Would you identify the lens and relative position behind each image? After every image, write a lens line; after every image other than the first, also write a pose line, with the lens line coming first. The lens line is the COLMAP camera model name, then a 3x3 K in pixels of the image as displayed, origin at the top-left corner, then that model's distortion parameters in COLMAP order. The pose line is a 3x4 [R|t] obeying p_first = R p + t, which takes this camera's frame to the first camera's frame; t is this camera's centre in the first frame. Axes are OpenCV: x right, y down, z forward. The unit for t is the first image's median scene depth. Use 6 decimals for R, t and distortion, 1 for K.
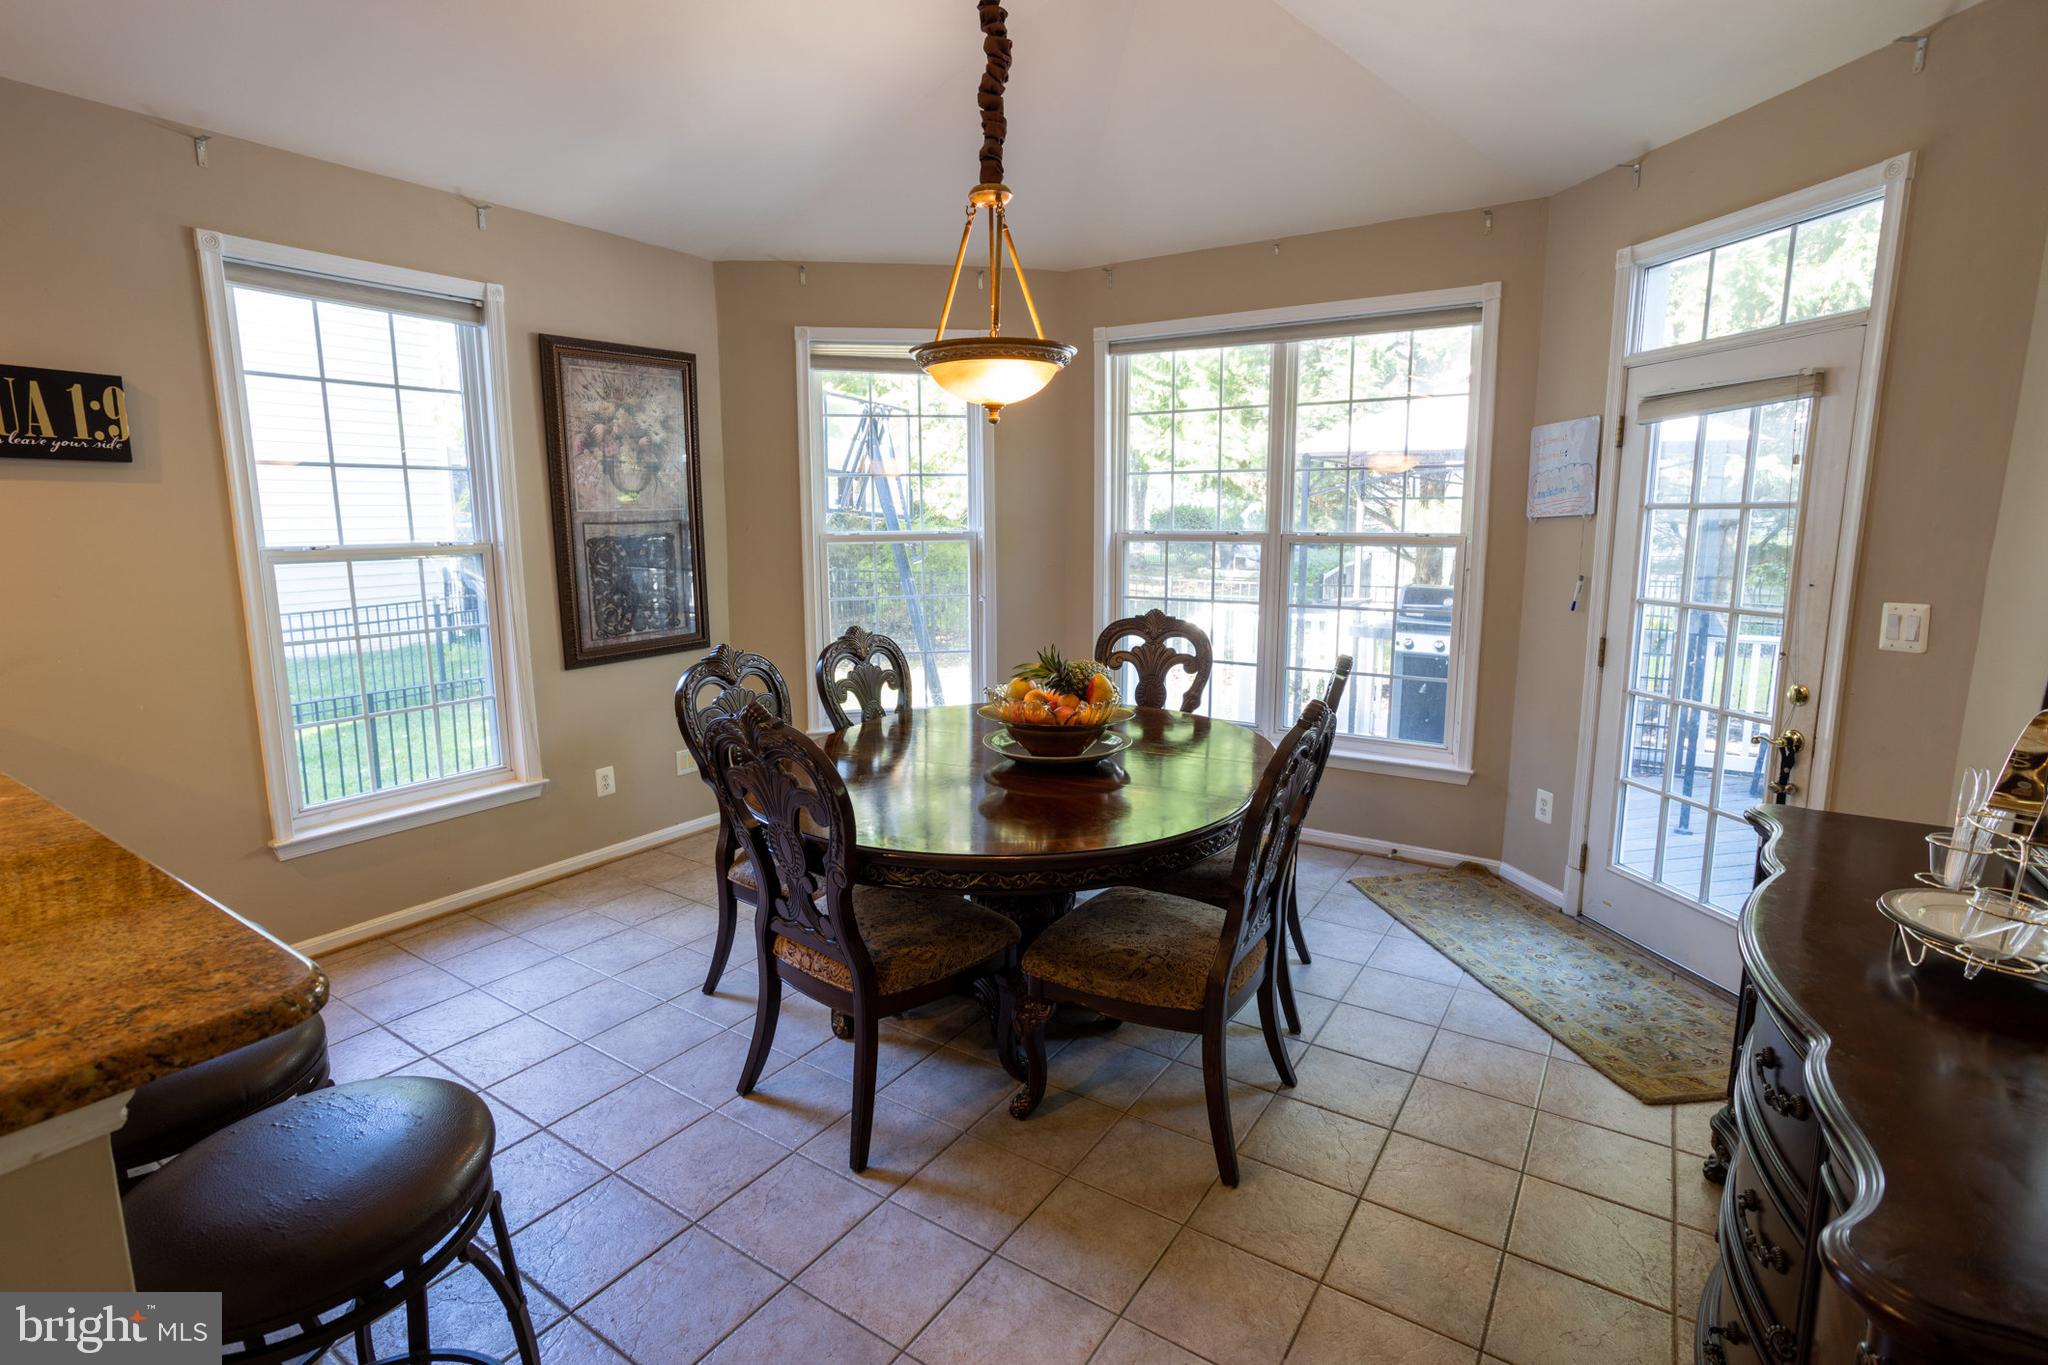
lens RADIAL K [[999.7, 0, 981.9], [0, 999.7, 677.8], [0, 0, 1]] dist [-0.028832, 0.012005]
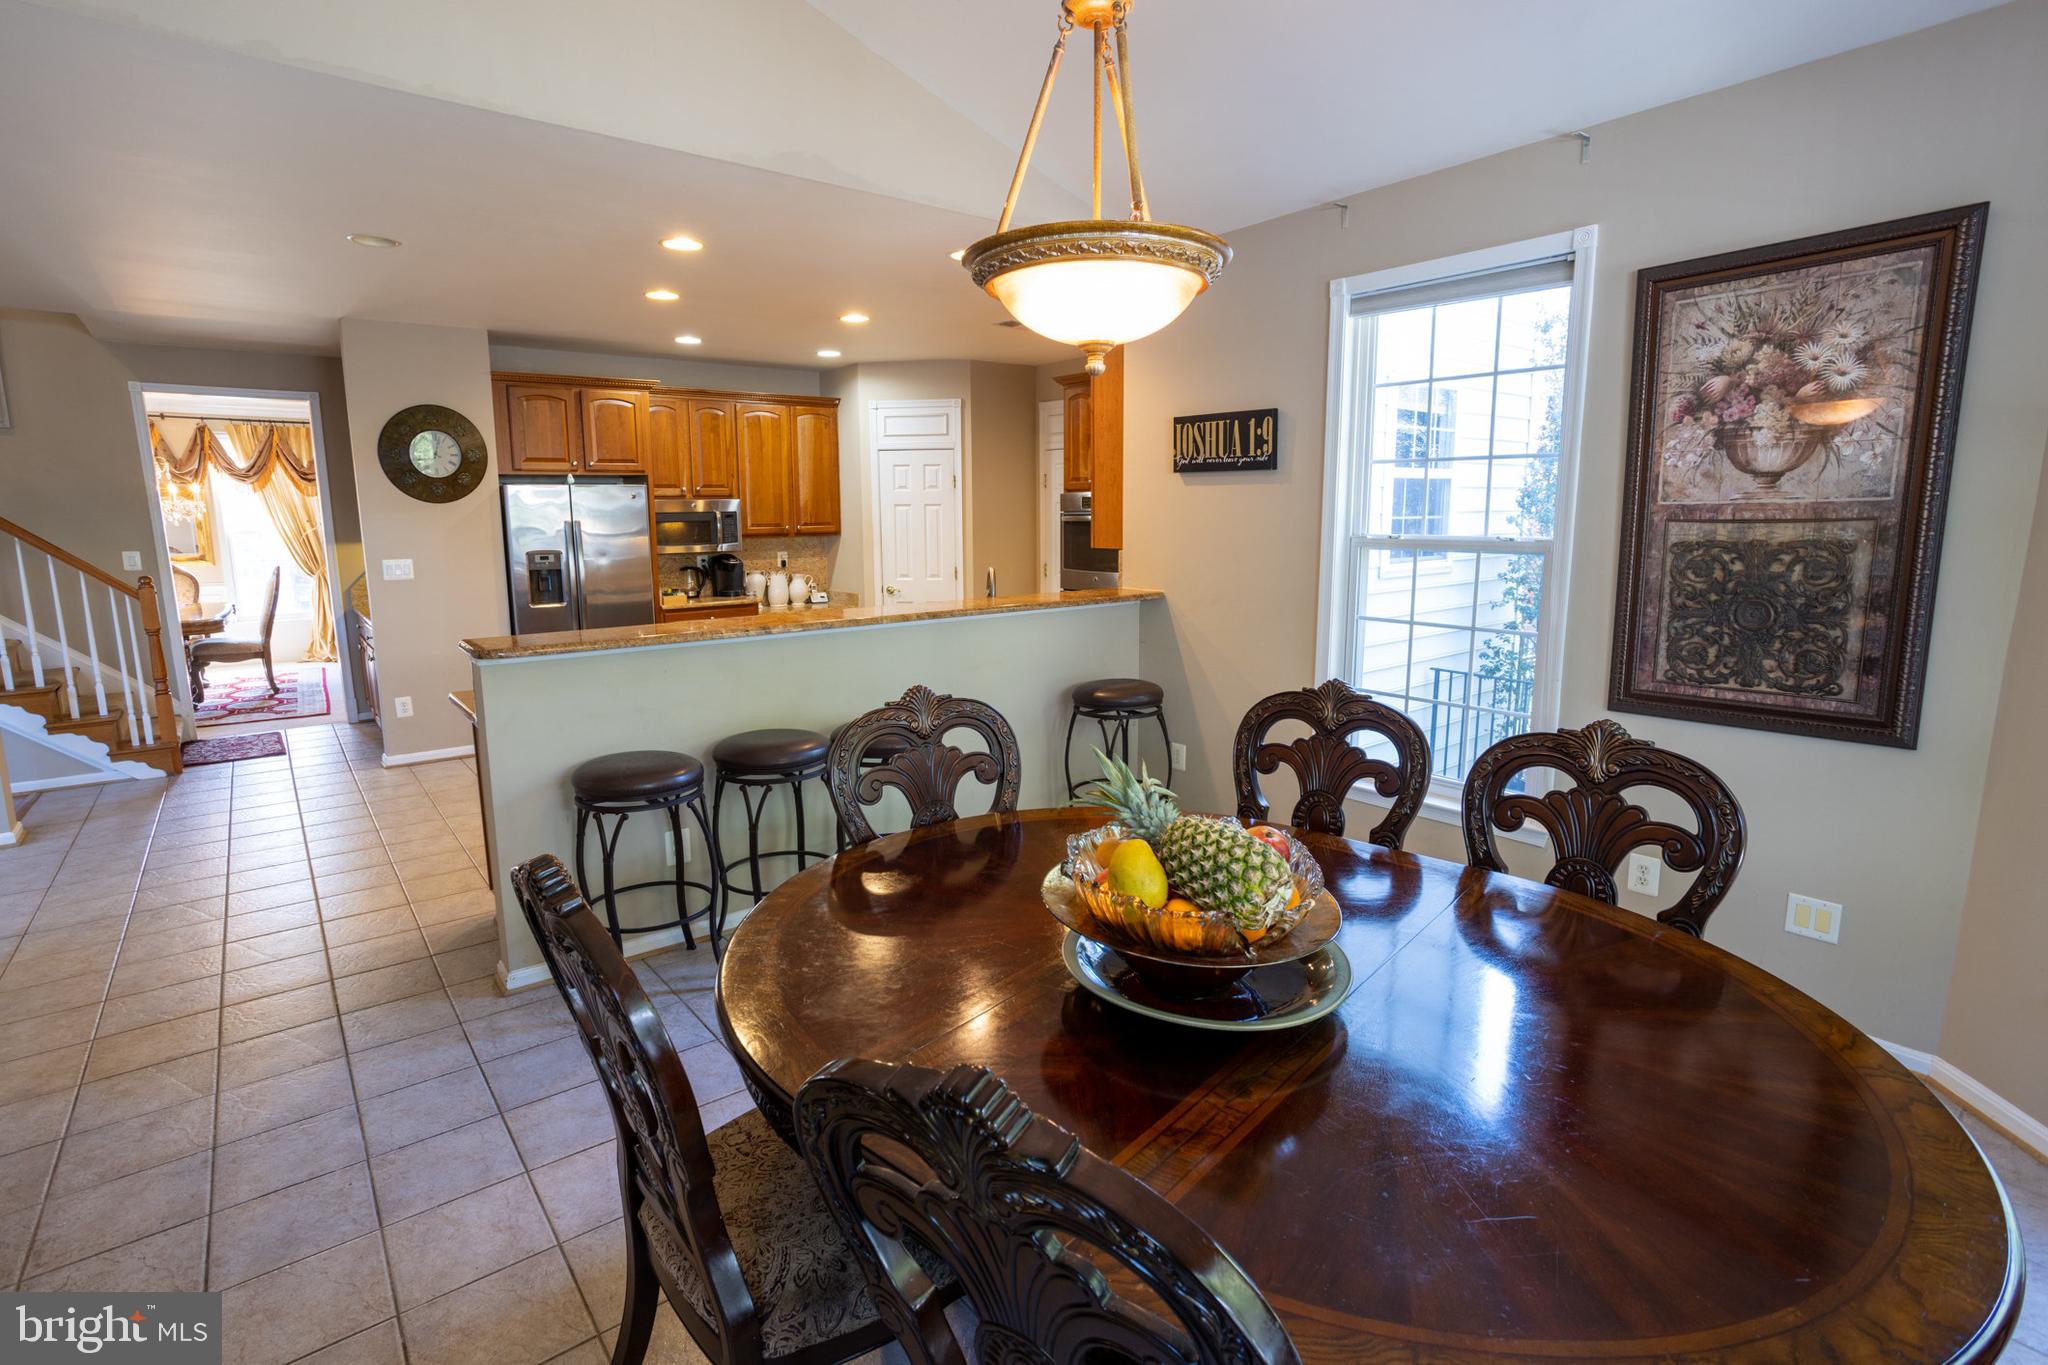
lens RADIAL K [[999.7, 0, 1029.1], [0, 999.7, 674.9], [0, 0, 1]] dist [-0.028832, 0.012005]
pose [[-0.302007, 0.167415, -0.938490, 0.486808], [-0.140377, 0.965917, 0.217481, -0.155220], [0.942914, 0.197423, -0.268213, 0.875203]]
